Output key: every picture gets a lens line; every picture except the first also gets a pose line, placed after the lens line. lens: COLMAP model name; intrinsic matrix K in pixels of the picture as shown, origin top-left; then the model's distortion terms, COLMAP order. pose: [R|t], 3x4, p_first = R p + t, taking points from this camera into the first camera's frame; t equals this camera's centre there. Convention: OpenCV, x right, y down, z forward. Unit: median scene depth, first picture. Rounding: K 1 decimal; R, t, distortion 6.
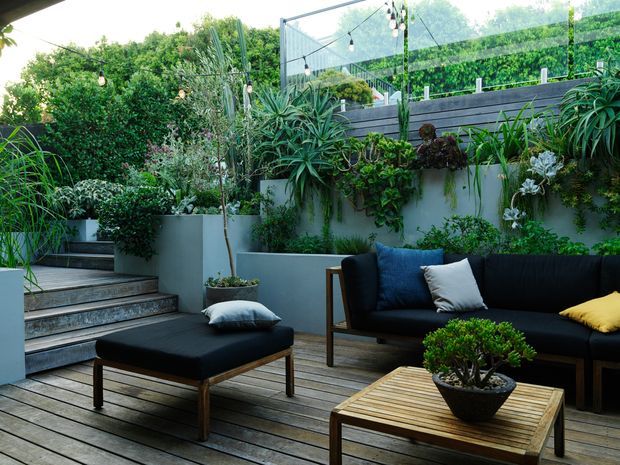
lens RADIAL K [[500.3, 0, 310.0], [0, 500.3, 232.5], [0, 0, 1]] dist [0.003080, -0.002974]
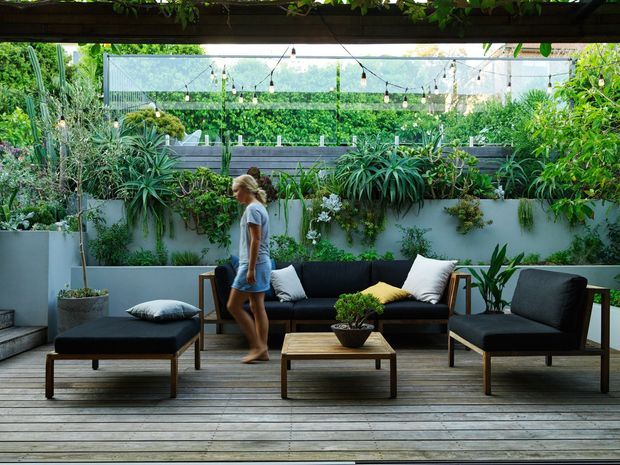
lens RADIAL K [[500.3, 0, 310.0], [0, 500.3, 232.5], [0, 0, 1]] dist [0.003080, -0.002974]
pose [[0.838174, 0.013745, 0.545230, -0.378313], [0.003290, 0.999537, -0.030256, 0.001575], [-0.545393, 0.027154, 0.837740, -0.217512]]
